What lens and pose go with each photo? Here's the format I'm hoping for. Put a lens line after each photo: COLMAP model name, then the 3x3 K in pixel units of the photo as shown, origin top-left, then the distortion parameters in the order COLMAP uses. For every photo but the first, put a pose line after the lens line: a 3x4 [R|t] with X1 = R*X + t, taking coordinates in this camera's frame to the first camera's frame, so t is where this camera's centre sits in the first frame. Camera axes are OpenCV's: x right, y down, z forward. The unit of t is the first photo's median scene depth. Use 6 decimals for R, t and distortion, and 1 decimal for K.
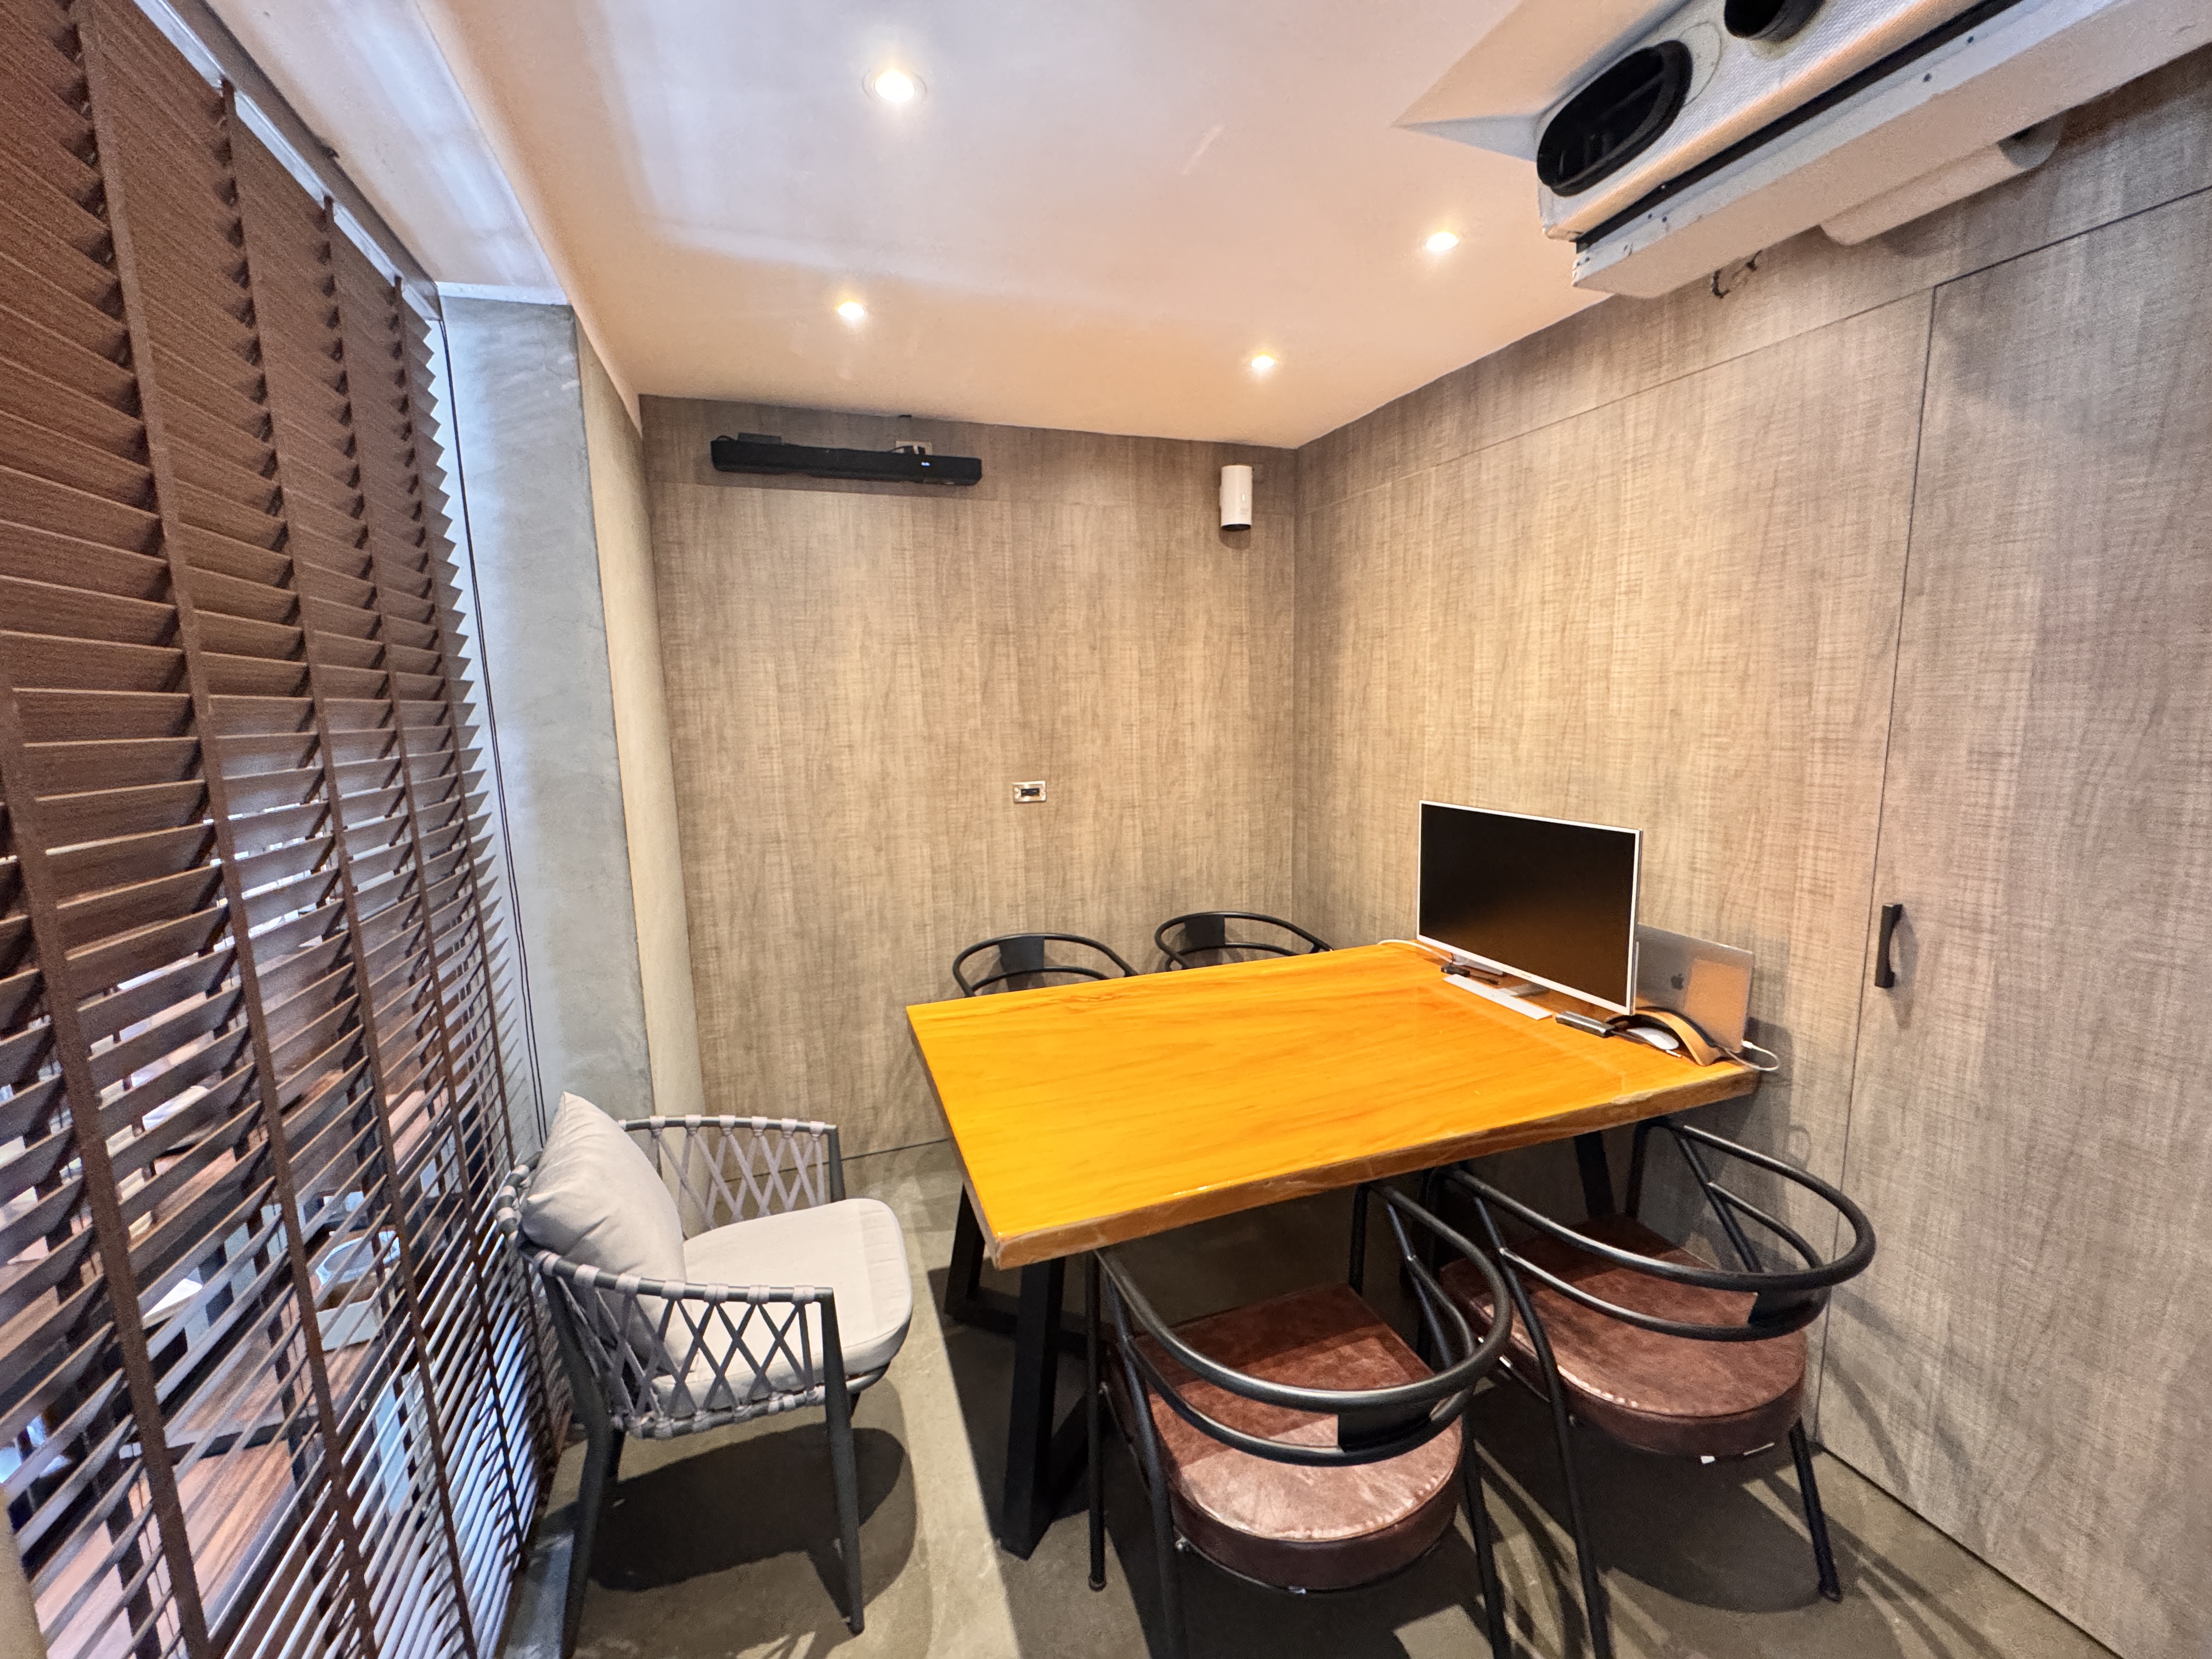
lens RADIAL K [[886.2, 0, 1106.0], [0, 886.2, 833.8], [0, 0, 1]] dist [0.000388, 0.000024]
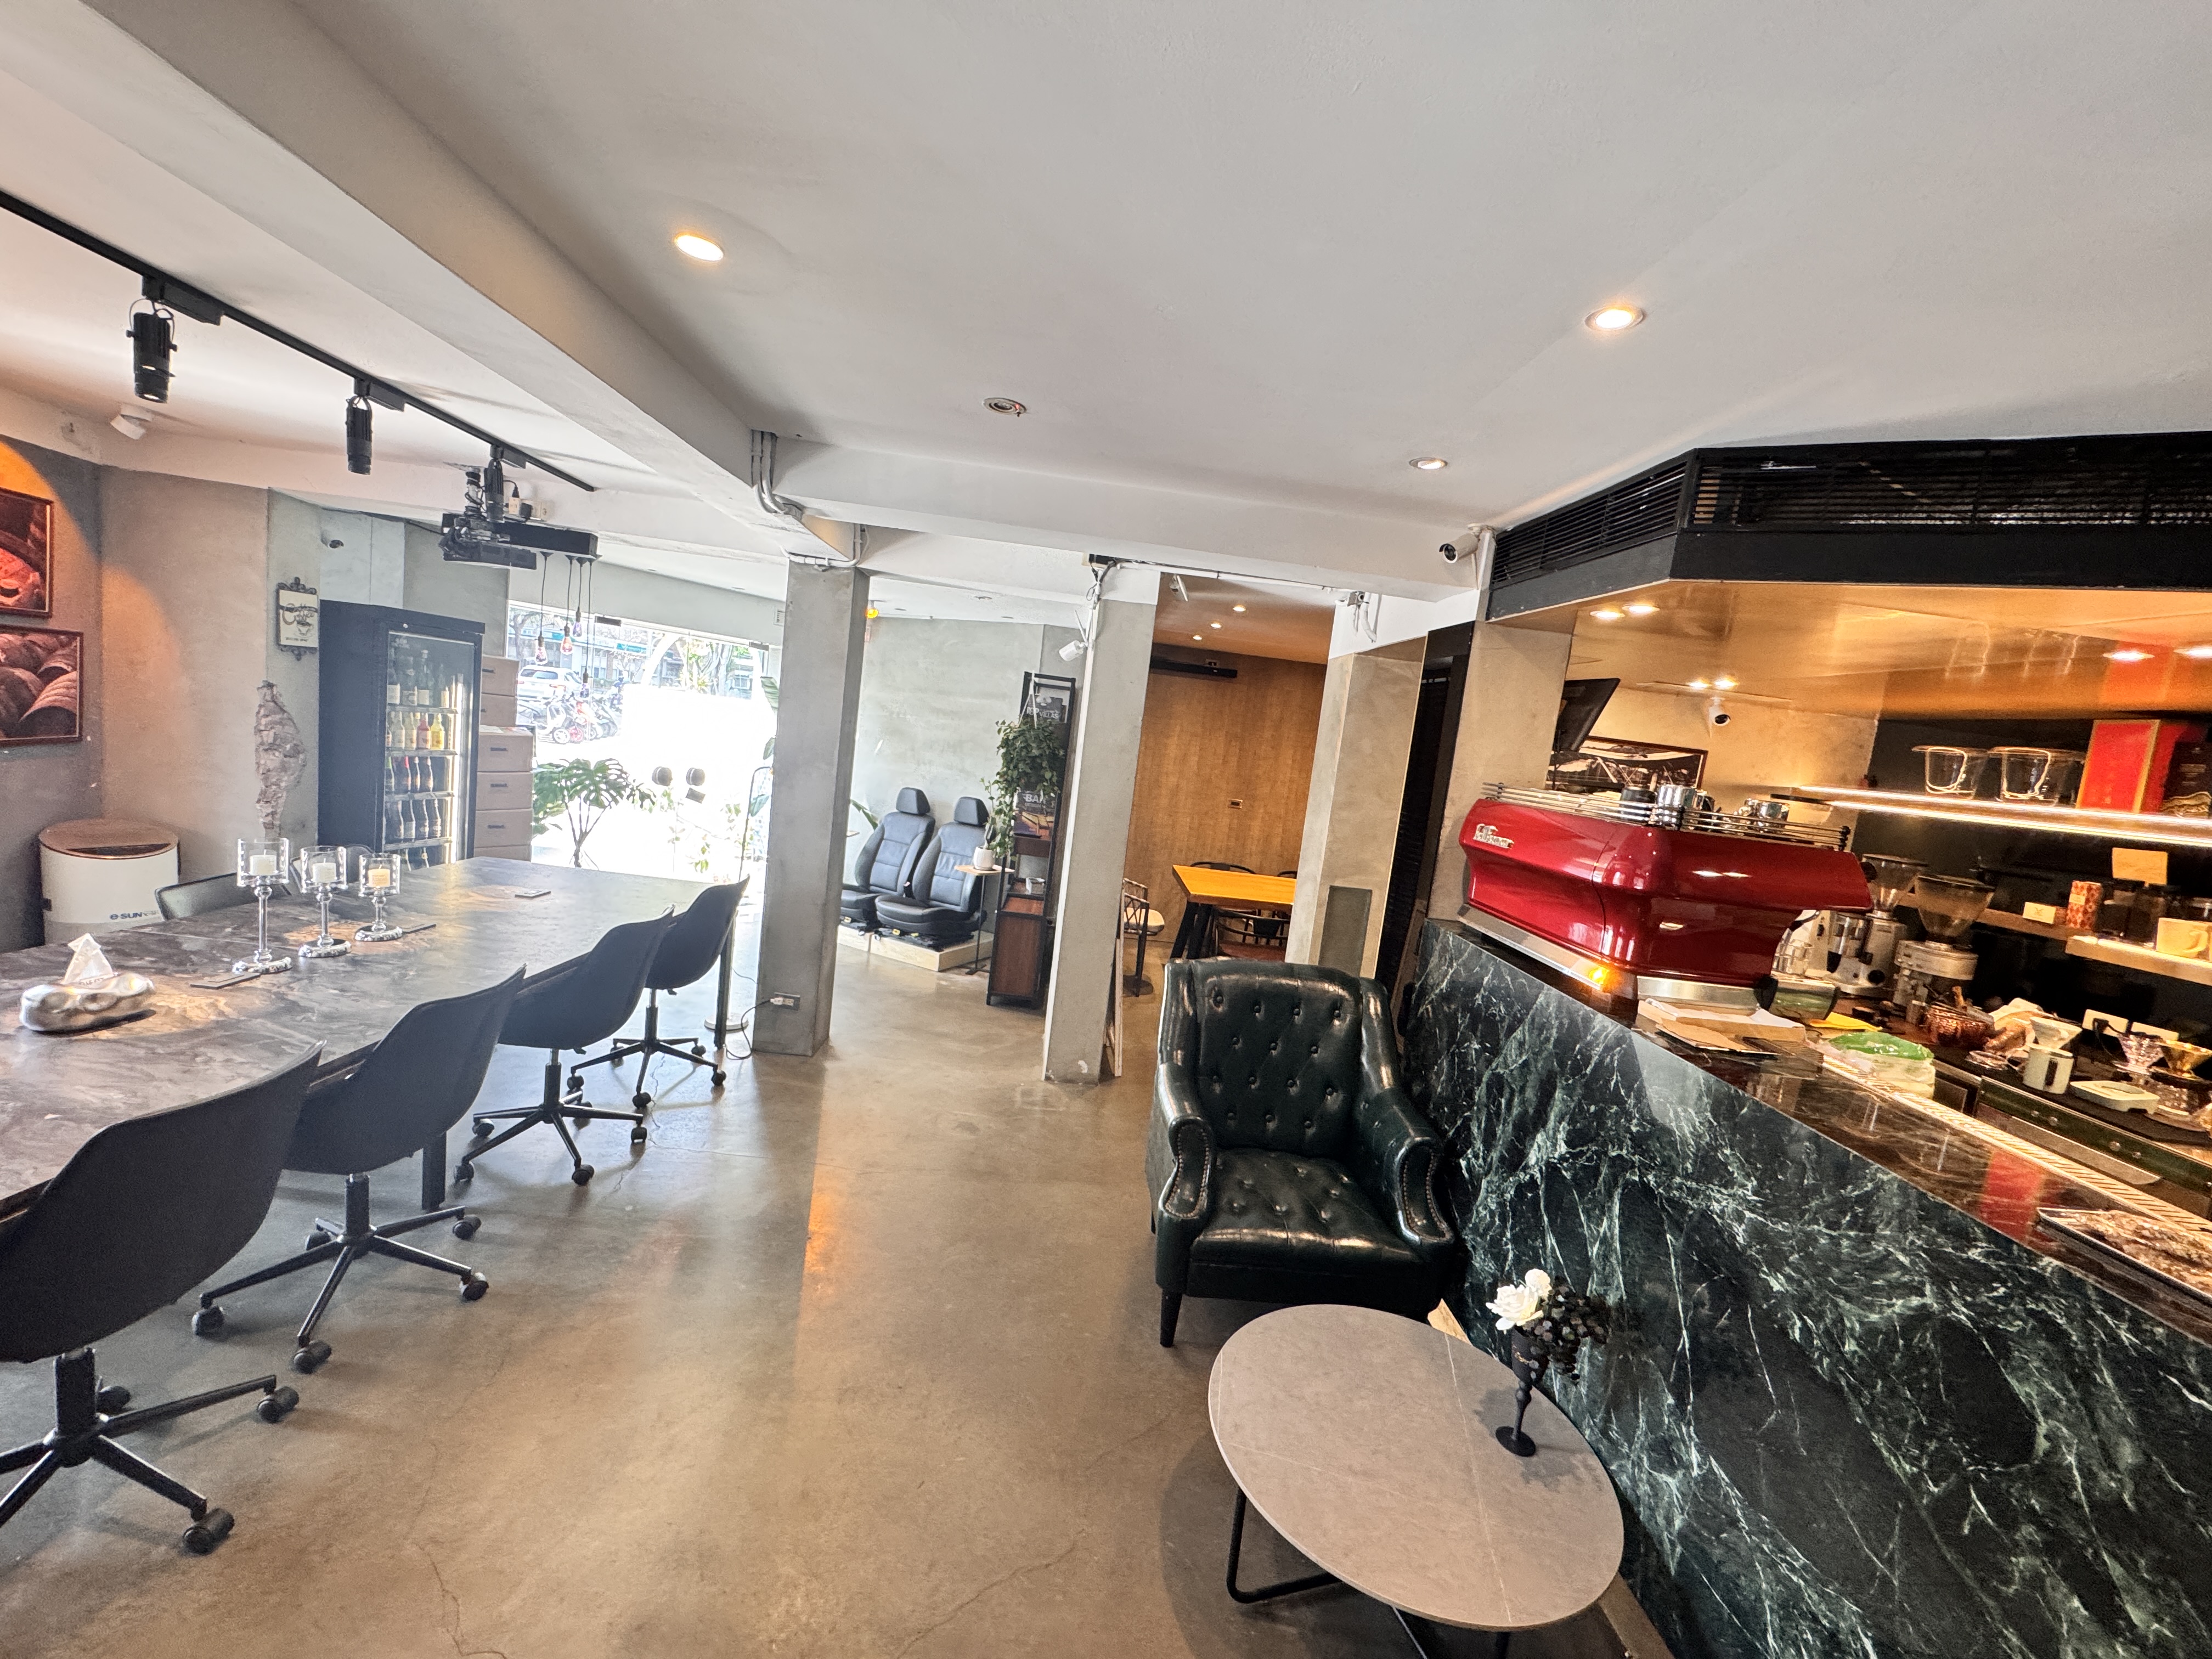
lens RADIAL K [[886.2, 0, 1104.7], [0, 886.2, 829.0], [0, 0, 1]] dist [0.000388, 0.000024]
pose [[0.944804, 0.166083, -0.282420, 0.264100], [-0.182384, 0.982698, -0.032249, 0.159421], [0.272178, 0.081978, 0.958749, -1.358841]]
